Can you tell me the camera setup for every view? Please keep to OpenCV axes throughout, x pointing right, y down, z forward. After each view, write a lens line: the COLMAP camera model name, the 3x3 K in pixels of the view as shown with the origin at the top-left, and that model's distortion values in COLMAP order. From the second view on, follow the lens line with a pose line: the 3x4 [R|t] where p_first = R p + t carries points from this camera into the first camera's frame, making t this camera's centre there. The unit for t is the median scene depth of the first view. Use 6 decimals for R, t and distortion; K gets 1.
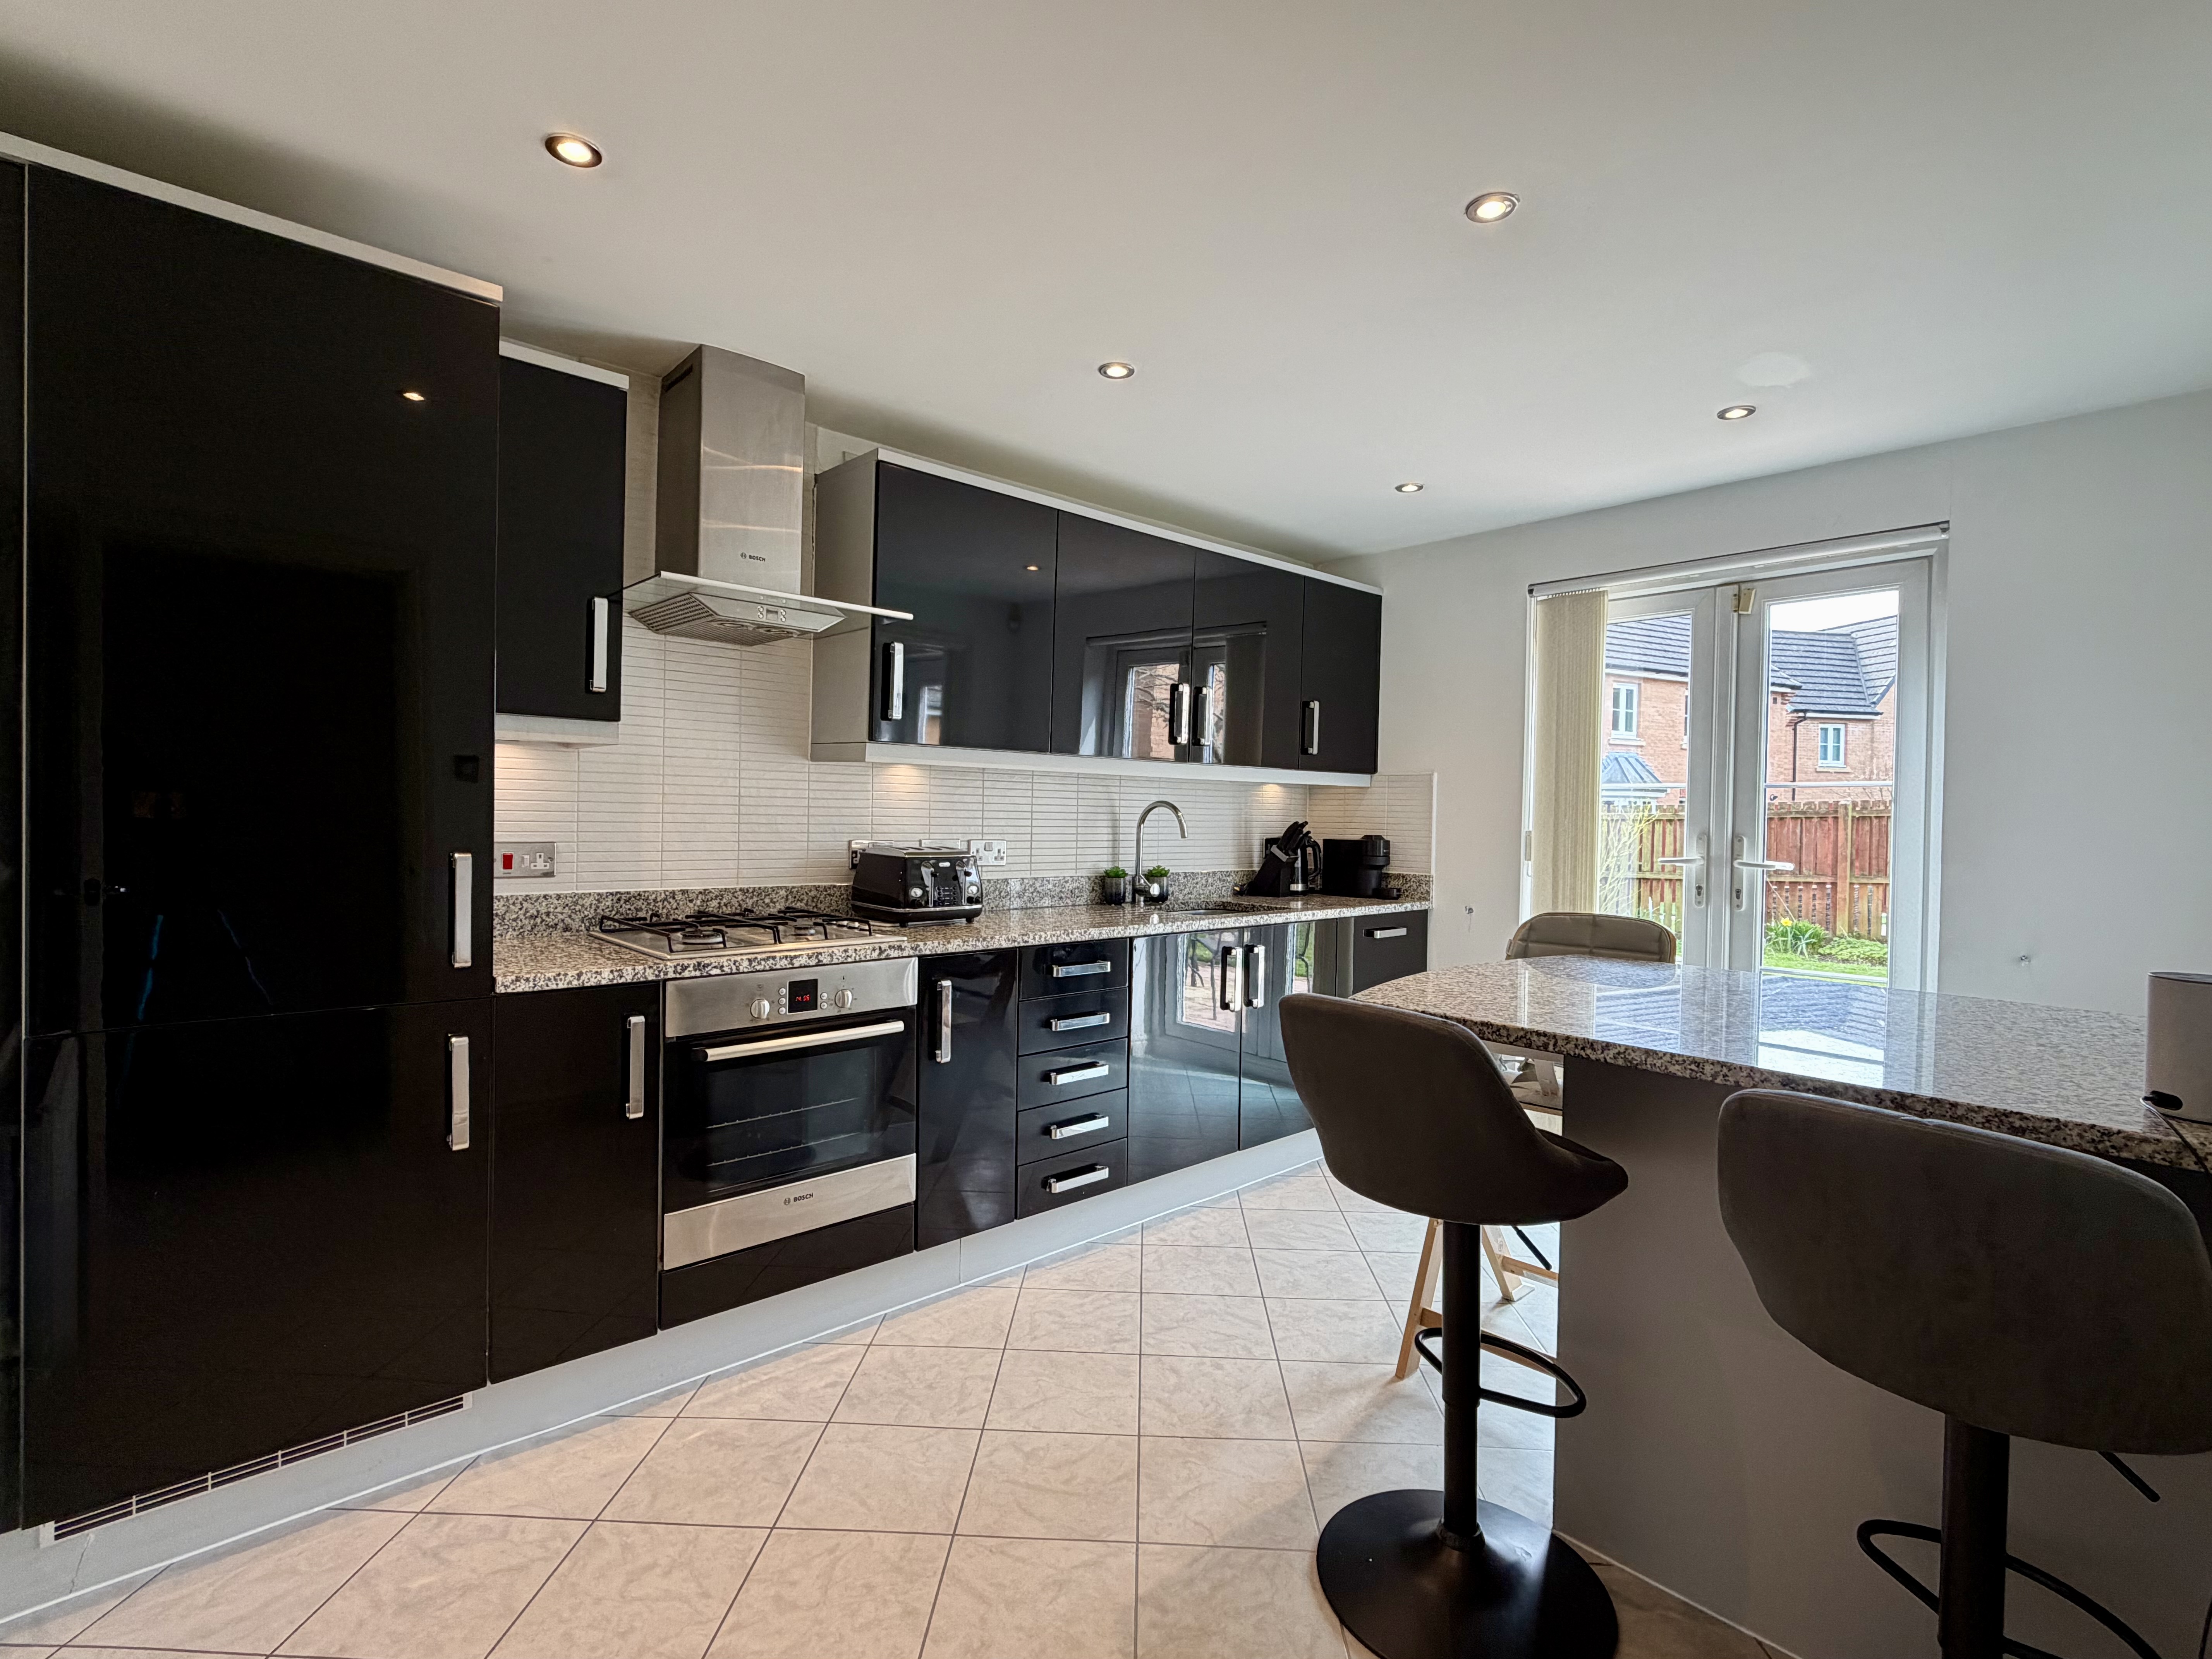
lens RADIAL K [[1050.4, 0, 1096.7], [0, 1050.4, 828.4], [0, 0, 1]] dist [0.000312, -0.000524]
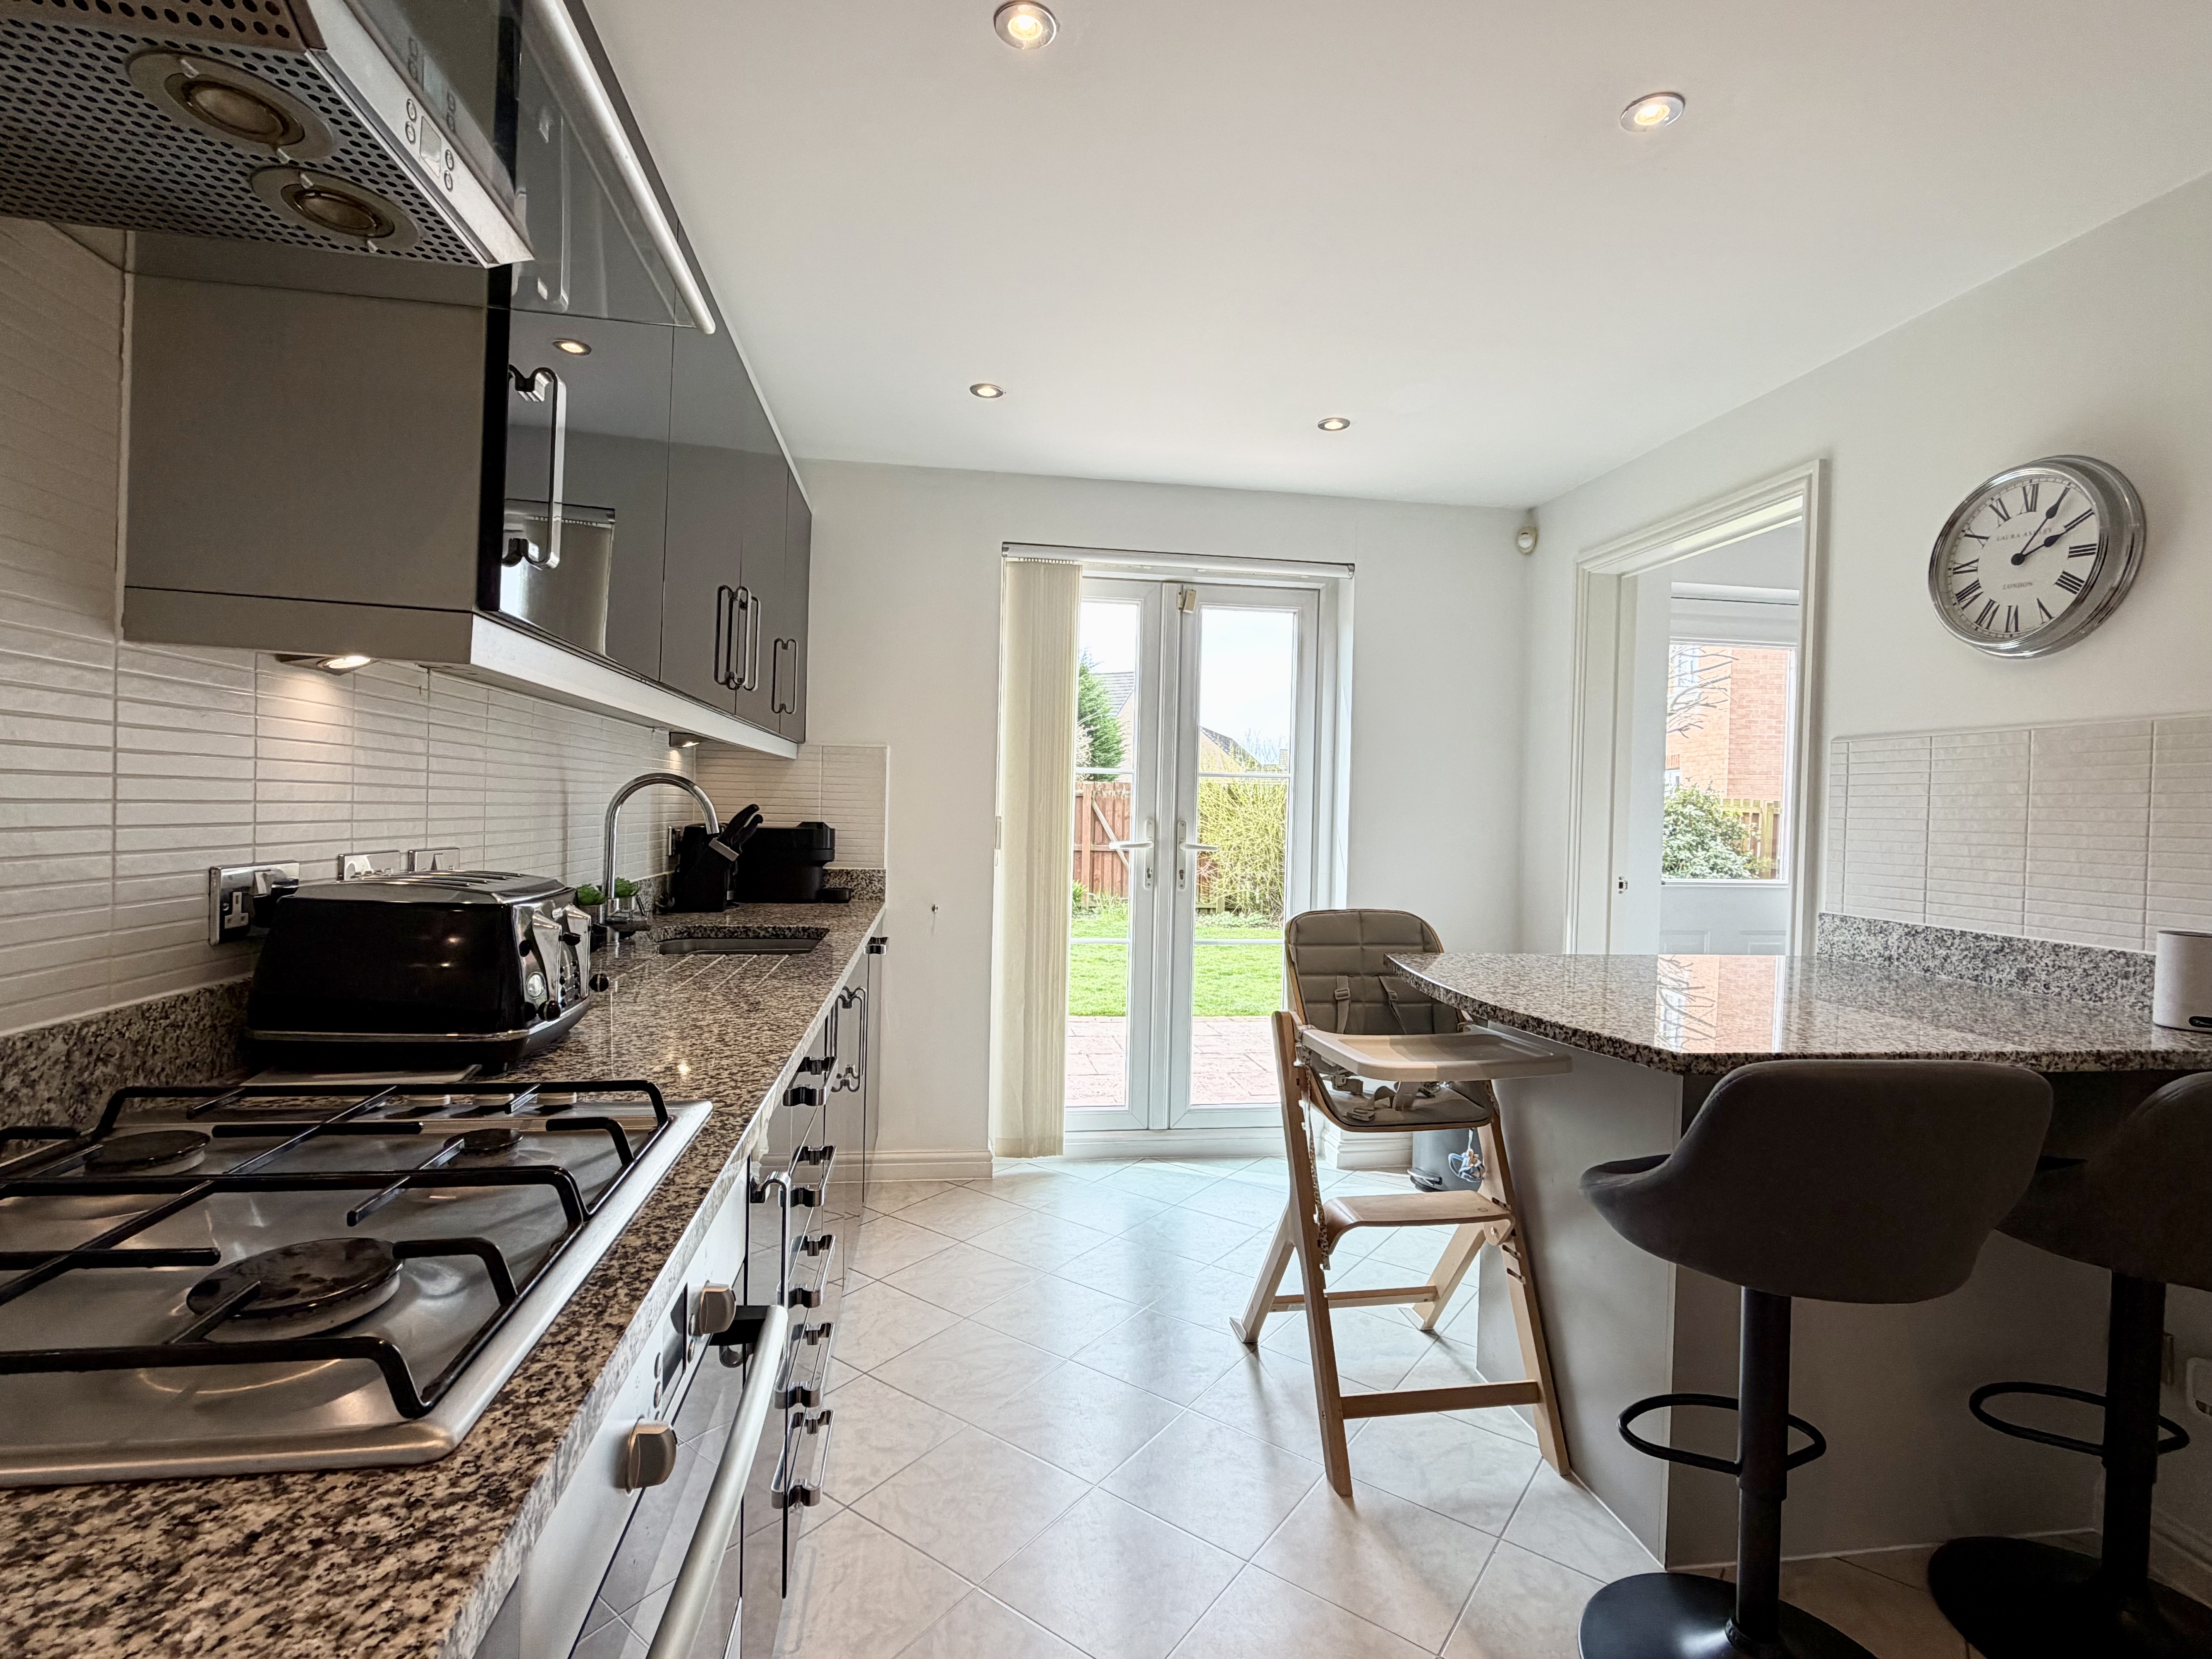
lens RADIAL K [[1050.4, 0, 1096.7], [0, 1050.4, 828.4], [0, 0, 1]] dist [0.000312, -0.000524]
pose [[0.556625, -0.018902, 0.830549, -0.320952], [-0.003985, 0.999669, 0.025421, -0.011293], [-0.830754, -0.017460, 0.556366, 0.470851]]
